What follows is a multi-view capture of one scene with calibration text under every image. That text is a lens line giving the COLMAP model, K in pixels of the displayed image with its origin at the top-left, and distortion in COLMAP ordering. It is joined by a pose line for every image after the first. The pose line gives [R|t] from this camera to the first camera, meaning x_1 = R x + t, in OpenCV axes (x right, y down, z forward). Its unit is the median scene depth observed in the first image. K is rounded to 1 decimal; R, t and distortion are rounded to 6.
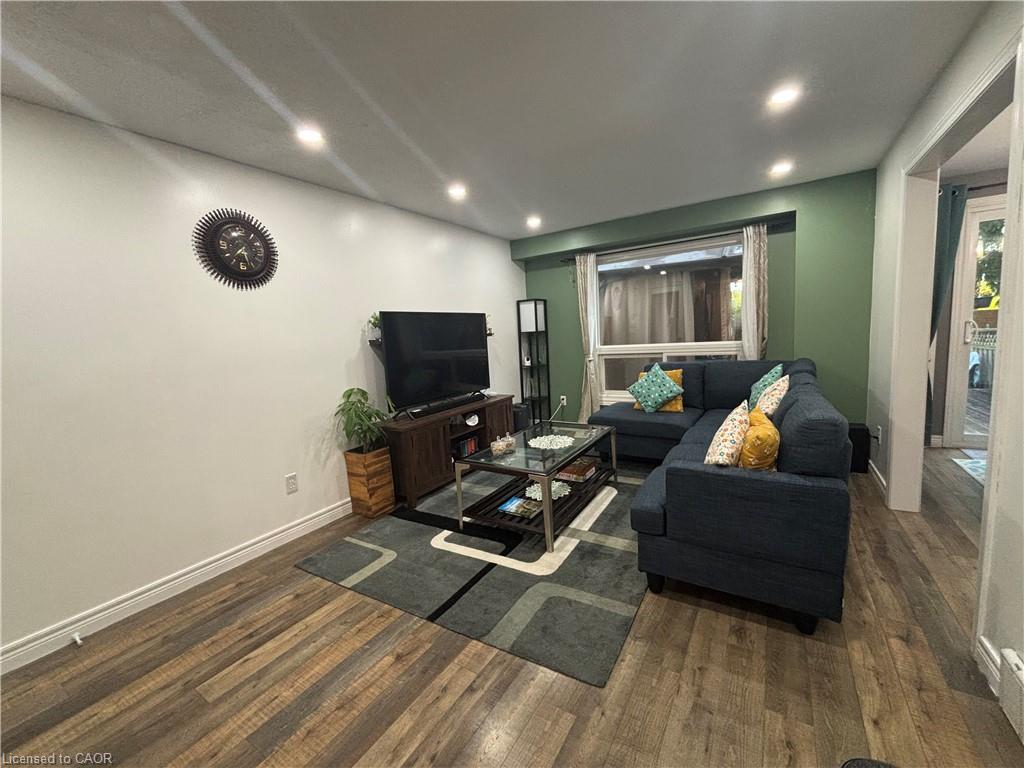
lens RADIAL K [[414.1, 0, 507.7], [0, 414.1, 379.9], [0, 0, 1]] dist [-0.001266, 0.001523]
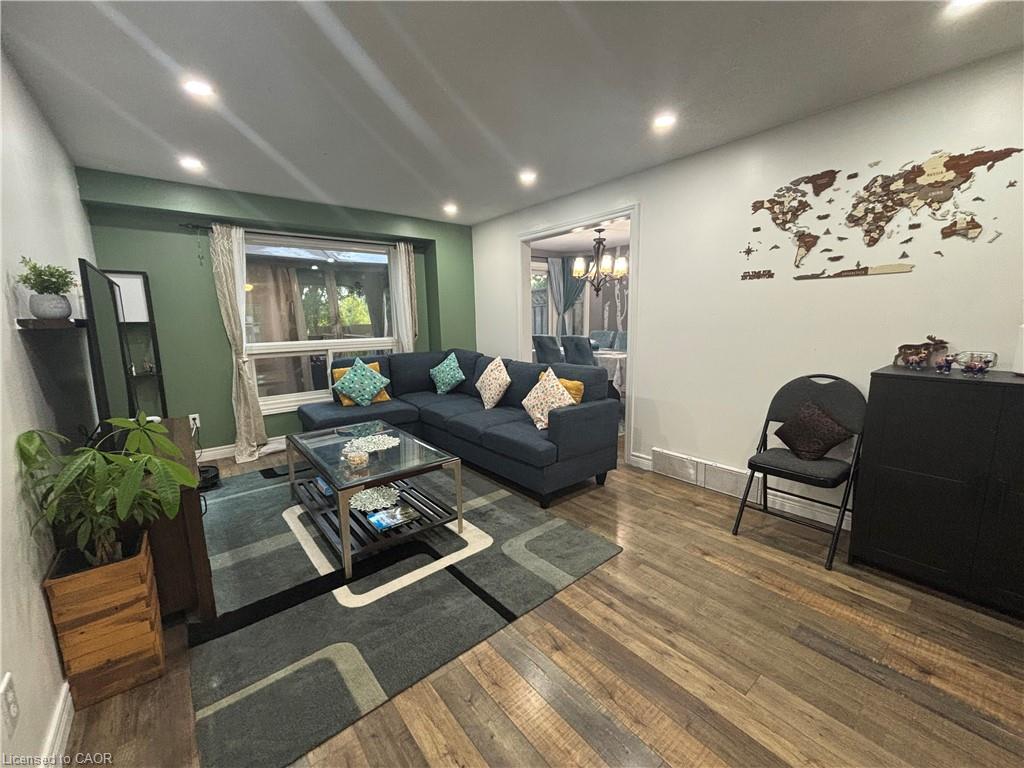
lens RADIAL K [[414.1, 0, 508.6], [0, 414.1, 387.8], [0, 0, 1]] dist [-0.001266, 0.001523]
pose [[0.318319, -0.105035, 0.942147, -0.697203], [0.103588, 0.991746, 0.075566, -0.007775], [-0.942307, 0.073541, 0.326572, 0.457287]]
